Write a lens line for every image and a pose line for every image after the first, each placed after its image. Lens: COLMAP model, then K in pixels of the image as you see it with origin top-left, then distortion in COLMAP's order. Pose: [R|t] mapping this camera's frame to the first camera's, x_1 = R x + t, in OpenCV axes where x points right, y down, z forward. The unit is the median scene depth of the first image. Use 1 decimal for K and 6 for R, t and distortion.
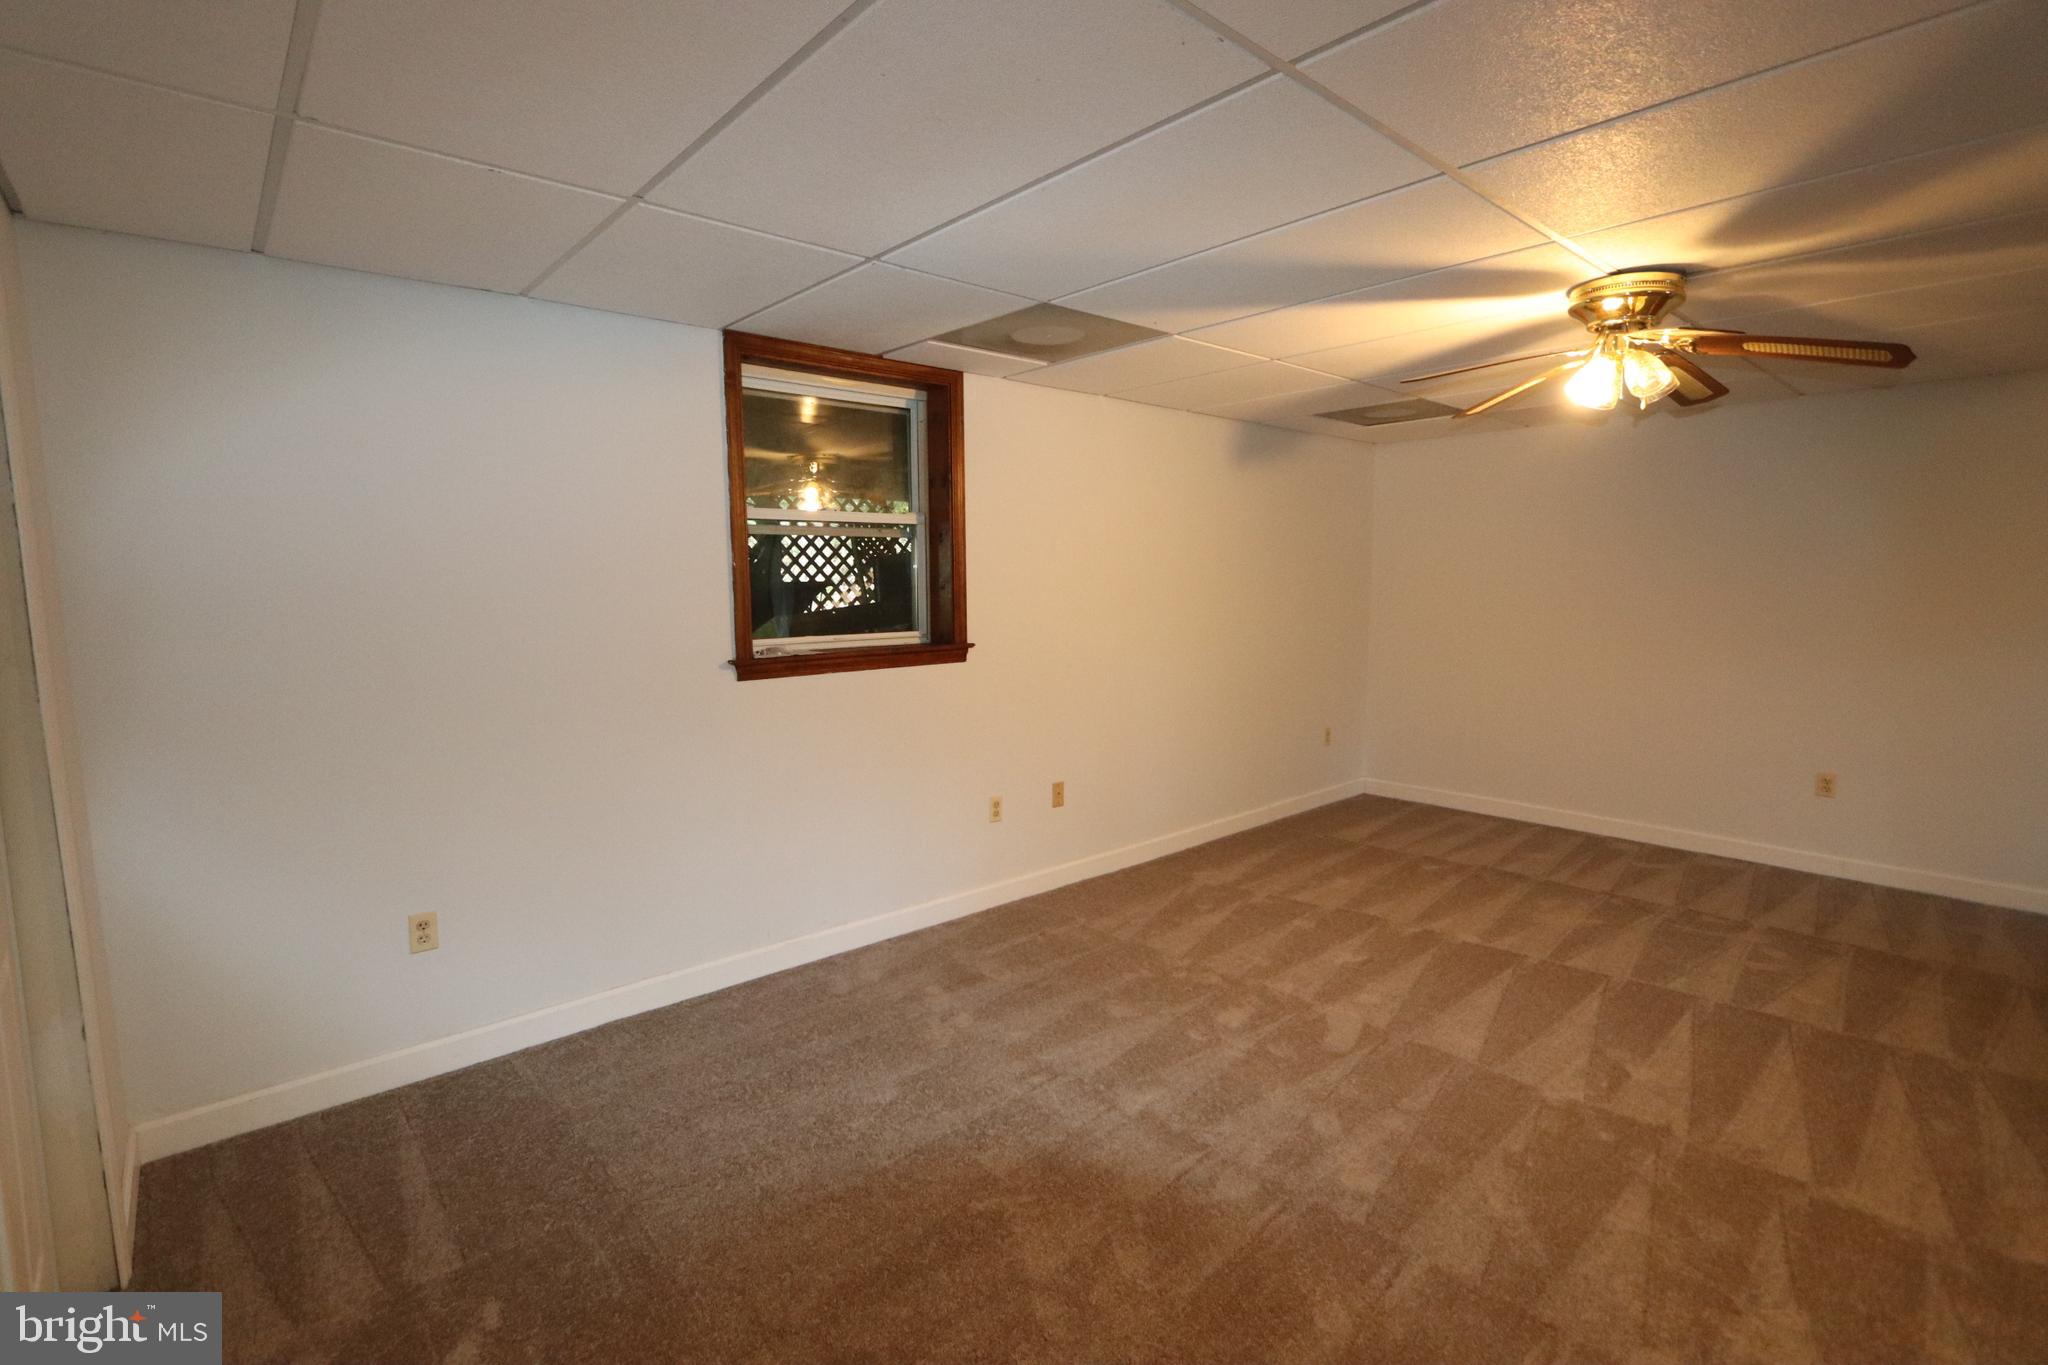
lens RADIAL K [[941.5, 0, 1002.2], [0, 941.5, 690.0], [0, 0, 1]] dist [-0.016028, 0.002045]
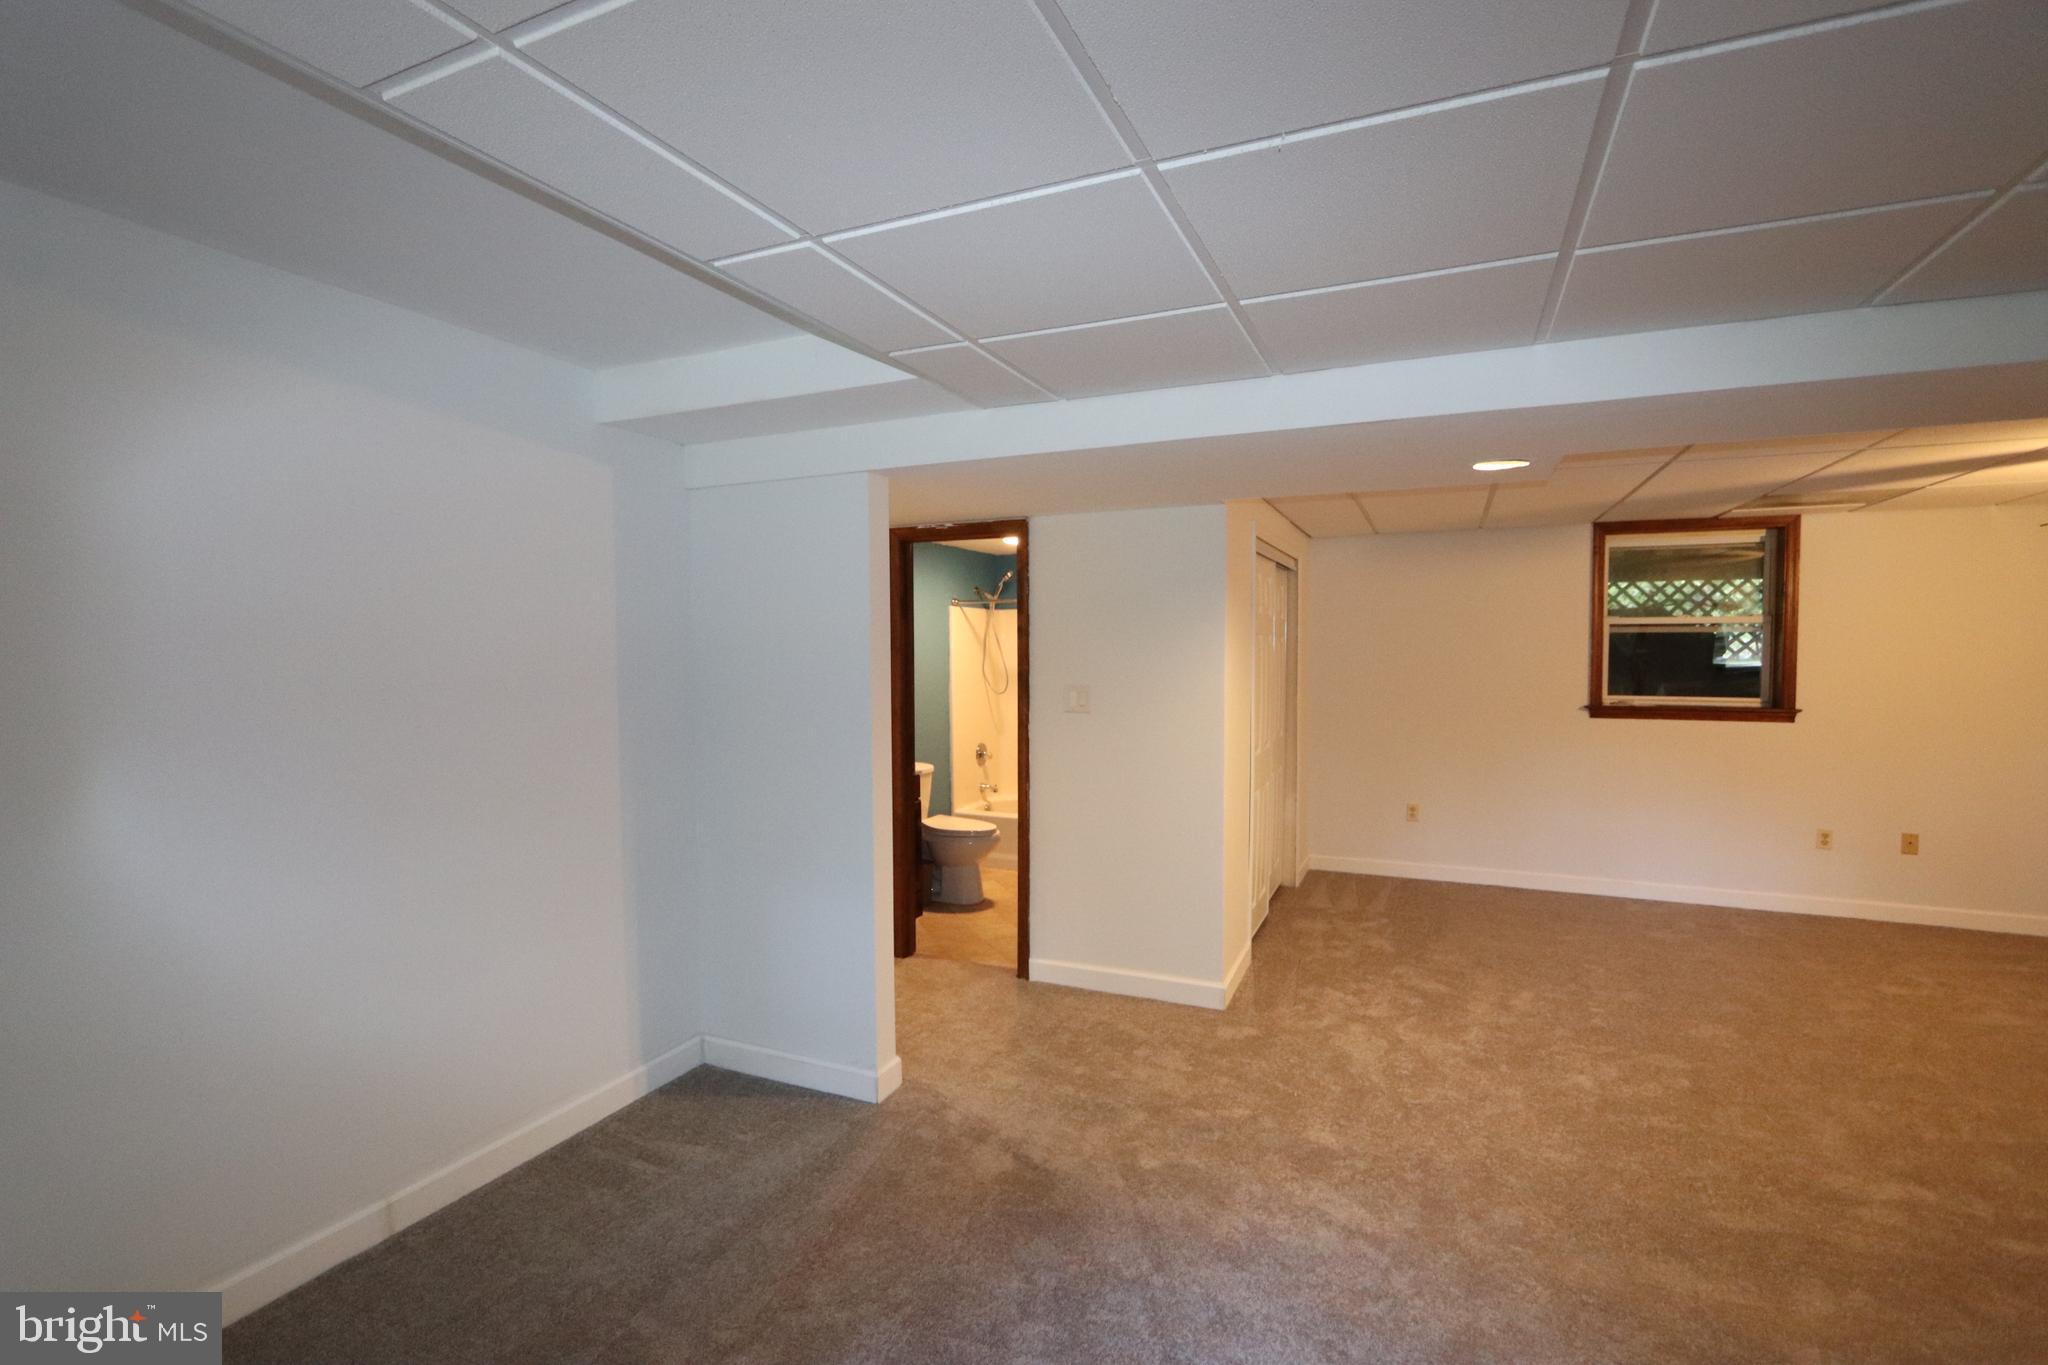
lens RADIAL K [[941.5, 0, 1015.2], [0, 941.5, 687.4], [0, 0, 1]] dist [-0.016028, 0.002045]
pose [[0.421065, 0.055924, -0.905305, 0.843566], [-0.105664, 0.994326, 0.012278, 0.026104], [0.900855, 0.090488, 0.424585, -0.712753]]
